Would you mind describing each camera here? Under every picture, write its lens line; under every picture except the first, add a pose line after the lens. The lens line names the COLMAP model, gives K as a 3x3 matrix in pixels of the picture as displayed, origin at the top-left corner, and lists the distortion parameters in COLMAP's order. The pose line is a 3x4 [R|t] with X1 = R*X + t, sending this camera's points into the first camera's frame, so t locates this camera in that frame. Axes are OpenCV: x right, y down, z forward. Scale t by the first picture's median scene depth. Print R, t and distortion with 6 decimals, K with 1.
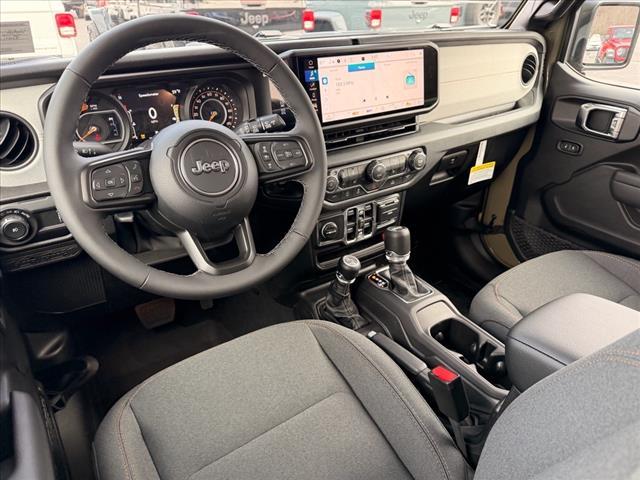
lens RADIAL K [[435.9, 0, 320.0], [0, 435.9, 240.0], [0, 0, 1]] dist [0.047584, -0.074282]
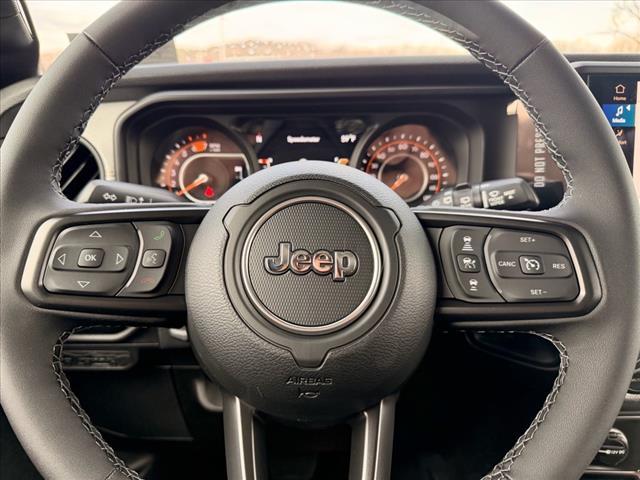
lens RADIAL K [[435.9, 0, 320.0], [0, 435.9, 240.0], [0, 0, 1]] dist [0.047584, -0.074282]
pose [[0.839373, 0.131441, -0.527425, -0.022702], [-0.251781, 0.953966, -0.162957, -0.091132], [0.481726, 0.269577, 0.833828, 0.492371]]
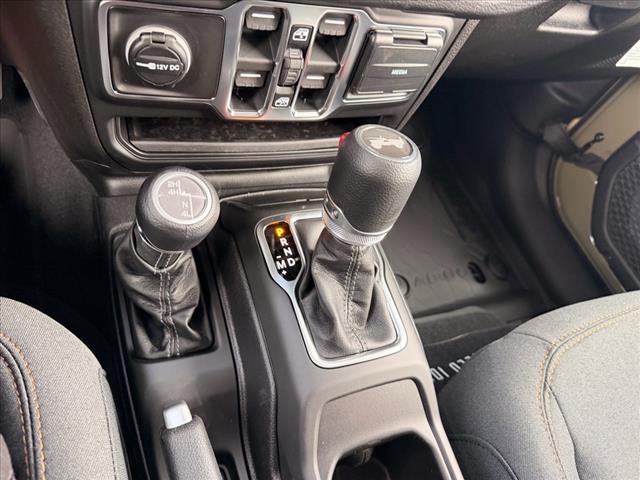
lens RADIAL K [[466.2, 0, 320.0], [0, 466.2, 240.0], [0, 0, 1]] dist [-0.009174, -0.003204]
pose [[0.926333, 0.364709, 0.094309, 0.154134], [-0.370930, 0.839414, 0.397234, -0.092601], [0.065711, -0.402953, 0.912859, 0.825368]]
